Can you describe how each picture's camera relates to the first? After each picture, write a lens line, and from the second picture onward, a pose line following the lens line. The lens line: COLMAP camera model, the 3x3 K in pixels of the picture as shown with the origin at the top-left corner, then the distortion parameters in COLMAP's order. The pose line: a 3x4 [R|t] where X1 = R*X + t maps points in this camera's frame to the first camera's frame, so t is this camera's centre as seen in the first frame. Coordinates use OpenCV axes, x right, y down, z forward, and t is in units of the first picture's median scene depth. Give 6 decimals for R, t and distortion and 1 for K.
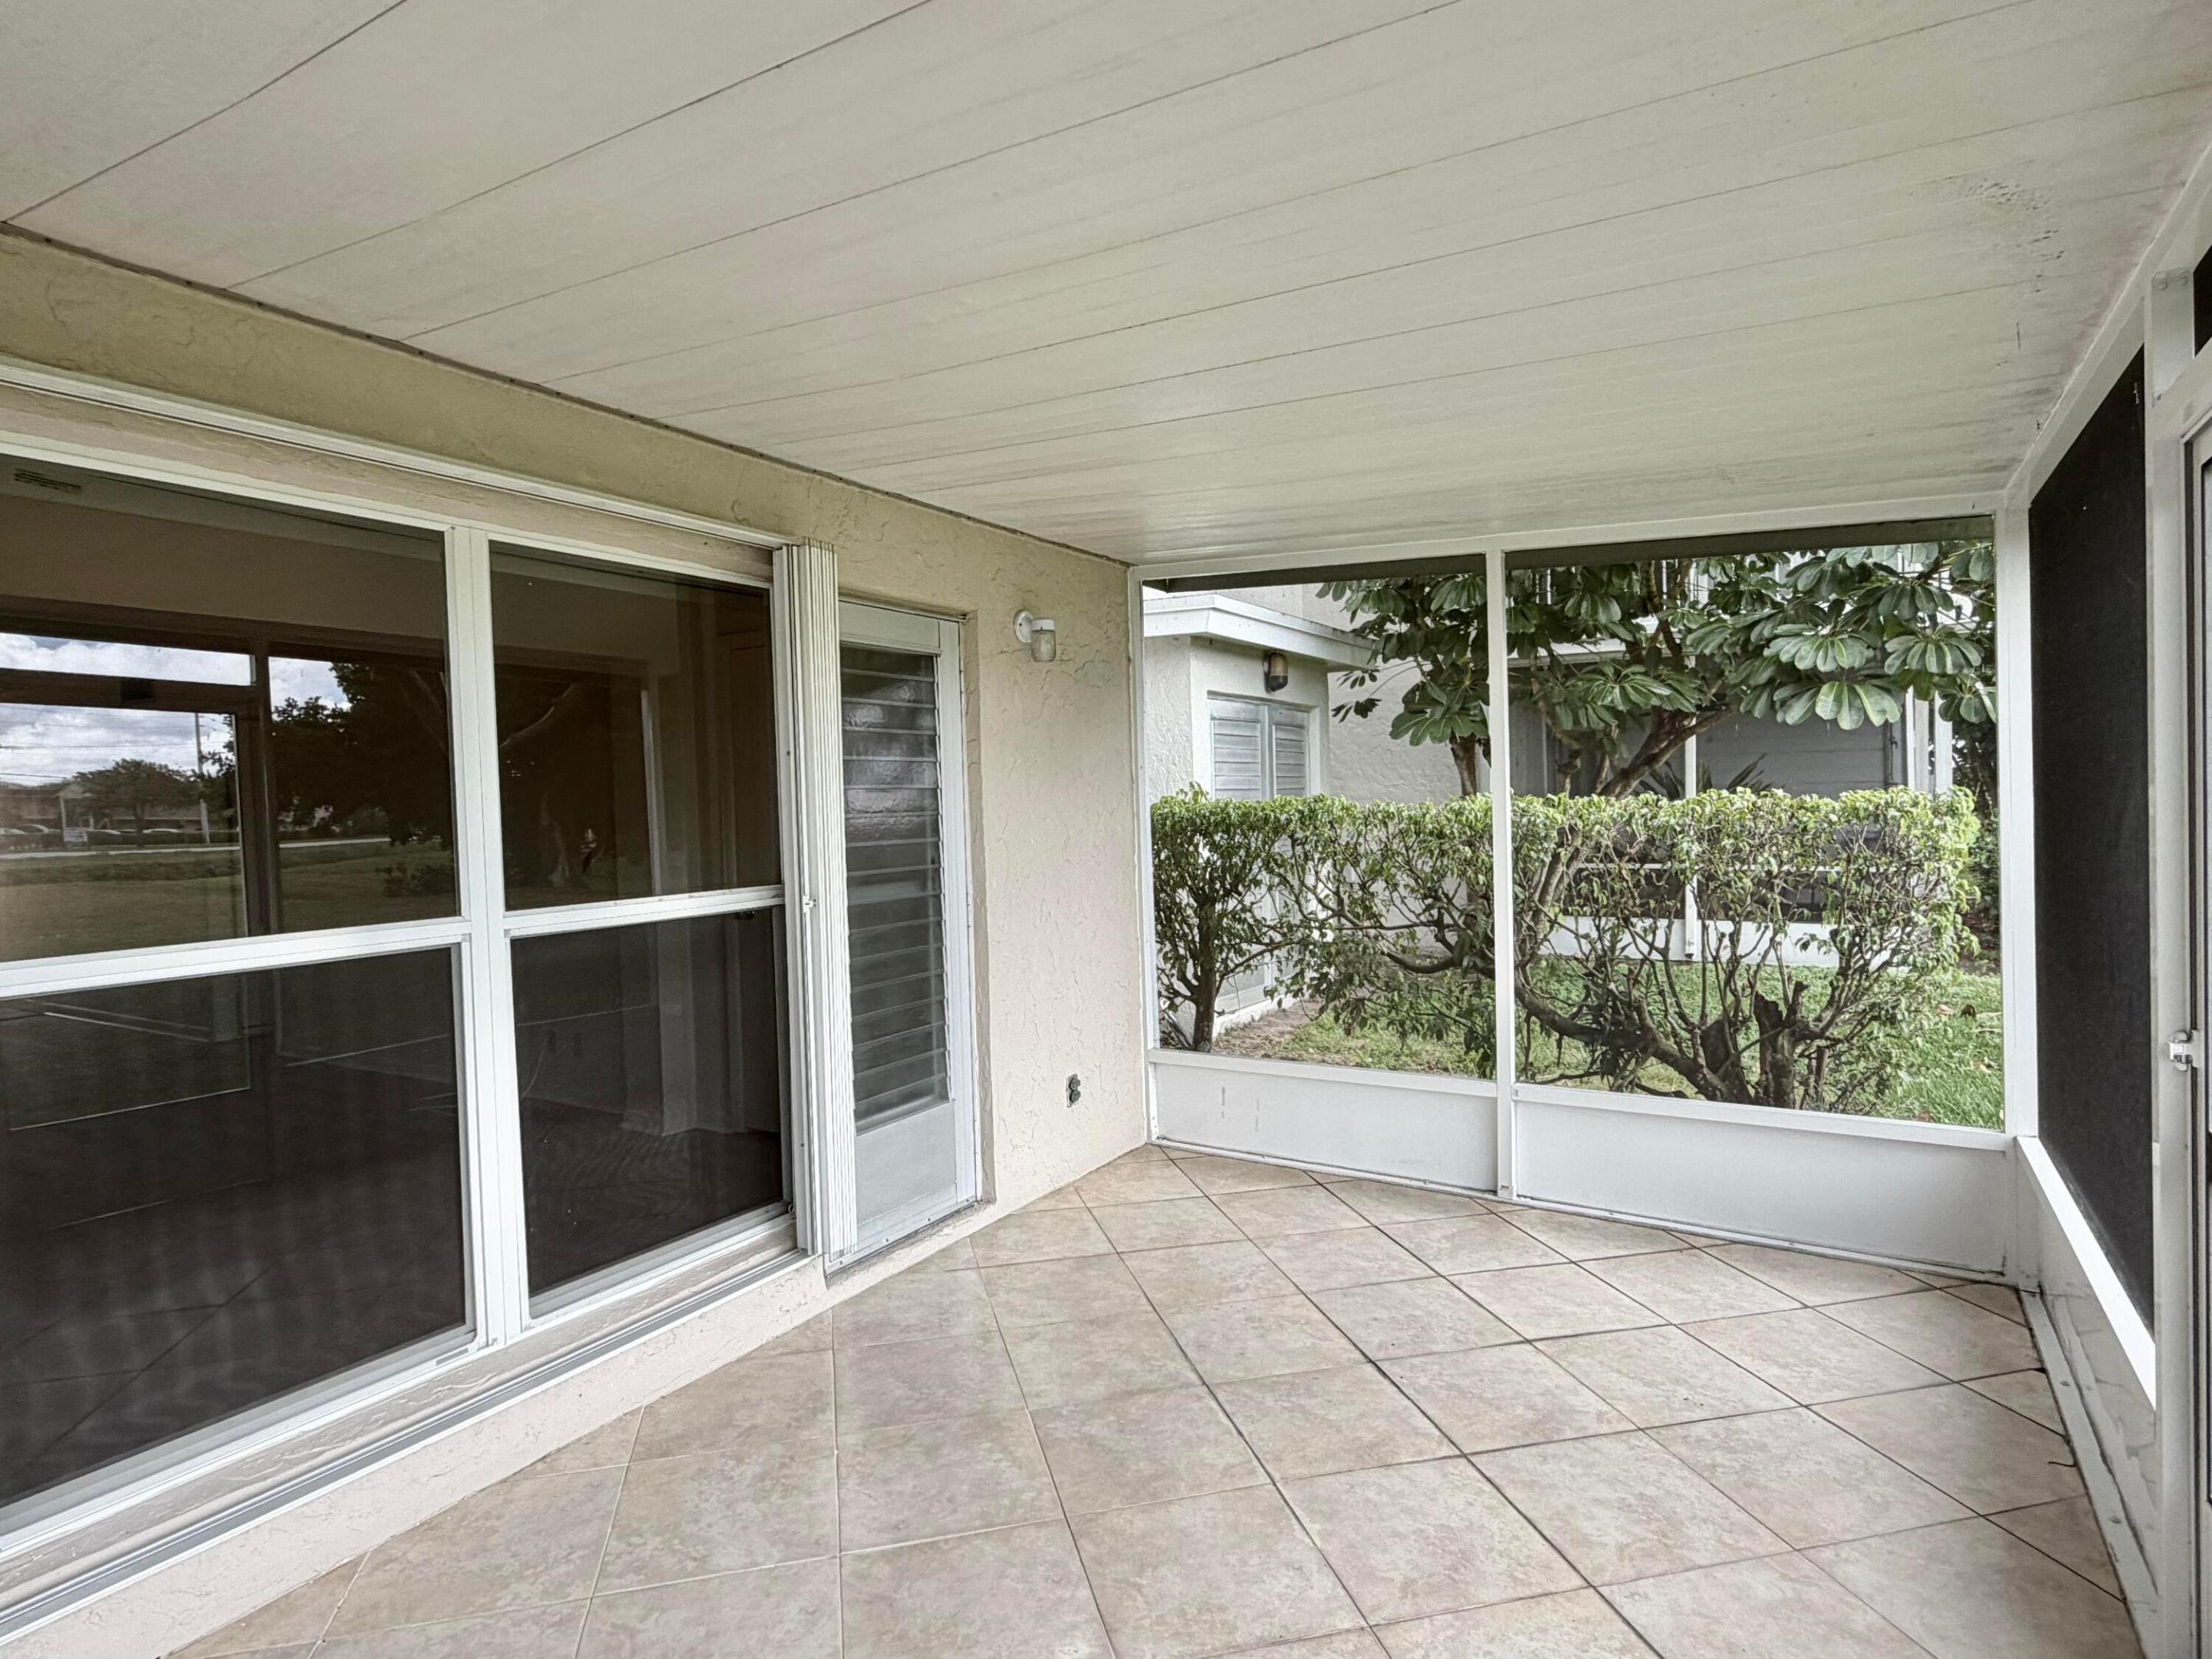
lens RADIAL K [[1202.2, 0, 1100.8], [0, 1202.2, 838.4], [0, 0, 1]] dist [-0.001479, 0.001161]
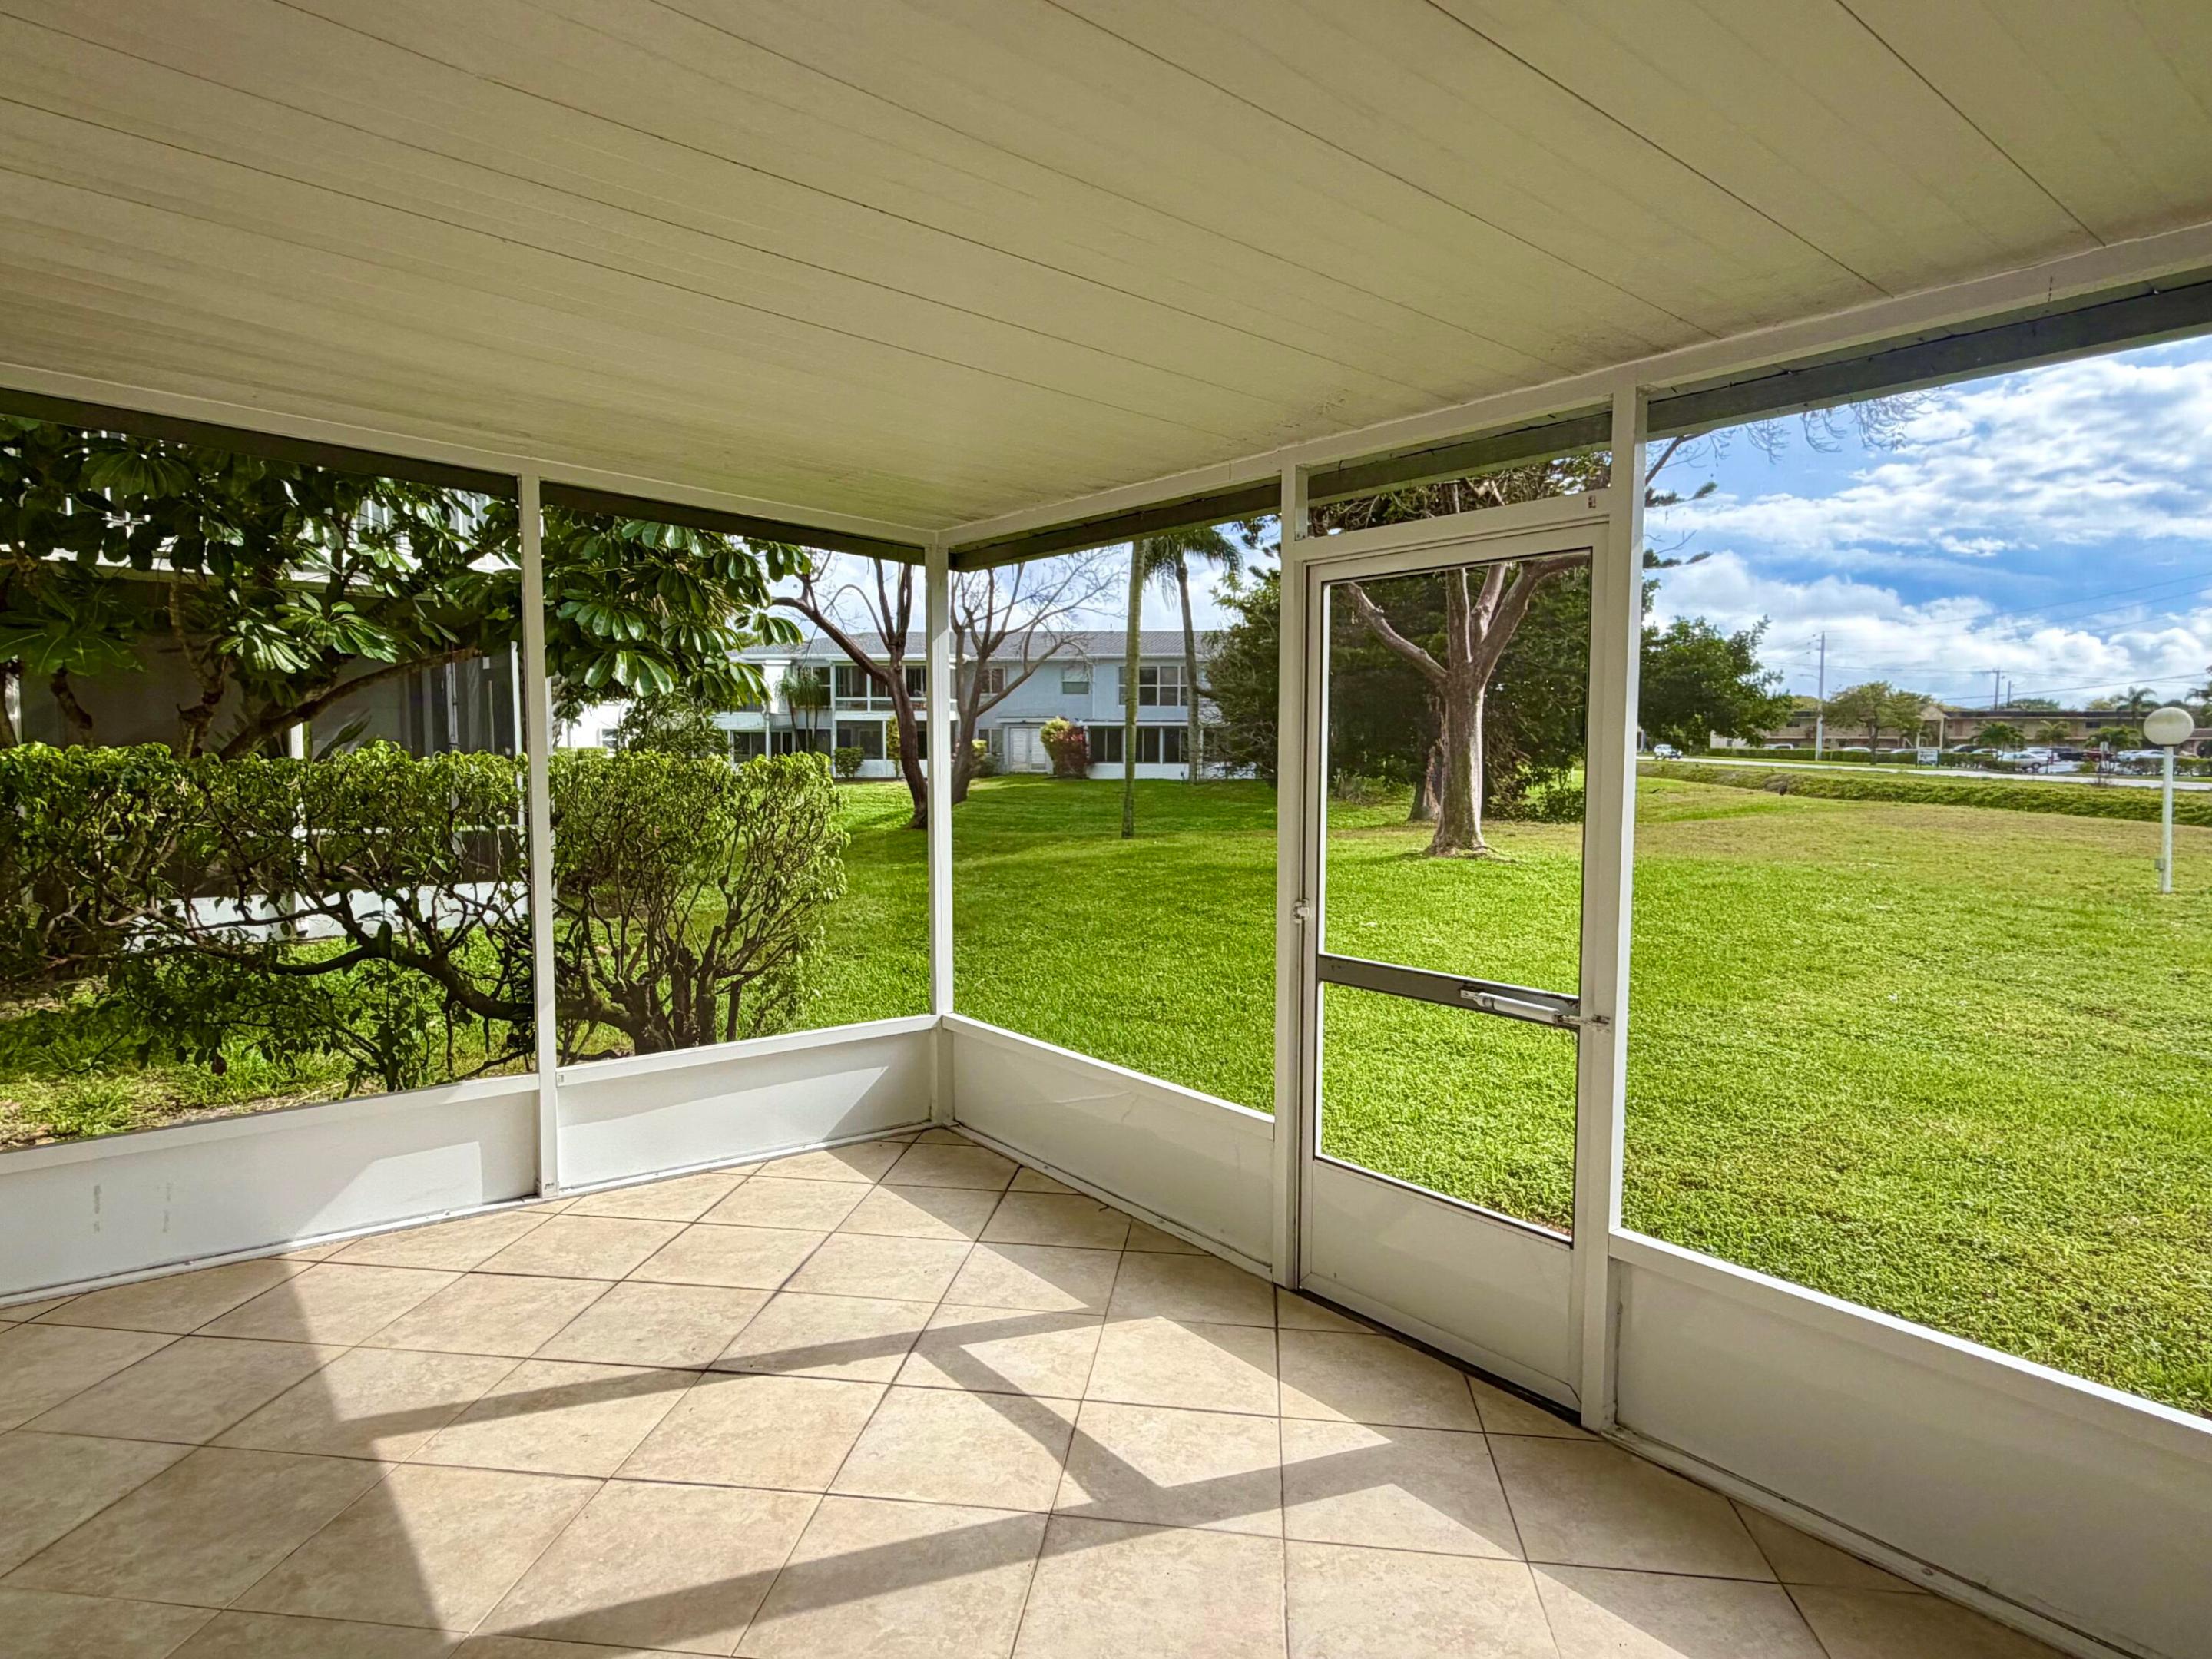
lens RADIAL K [[1261.0, 0, 1115.8], [0, 1261.0, 840.1], [0, 0, 1]] dist [-0.000620, 0.000535]
pose [[0.337472, -0.044393, 0.940288, -0.423065], [0.012985, 0.999012, 0.042505, -0.005367], [-0.941246, -0.002135, 0.337715, 0.287521]]
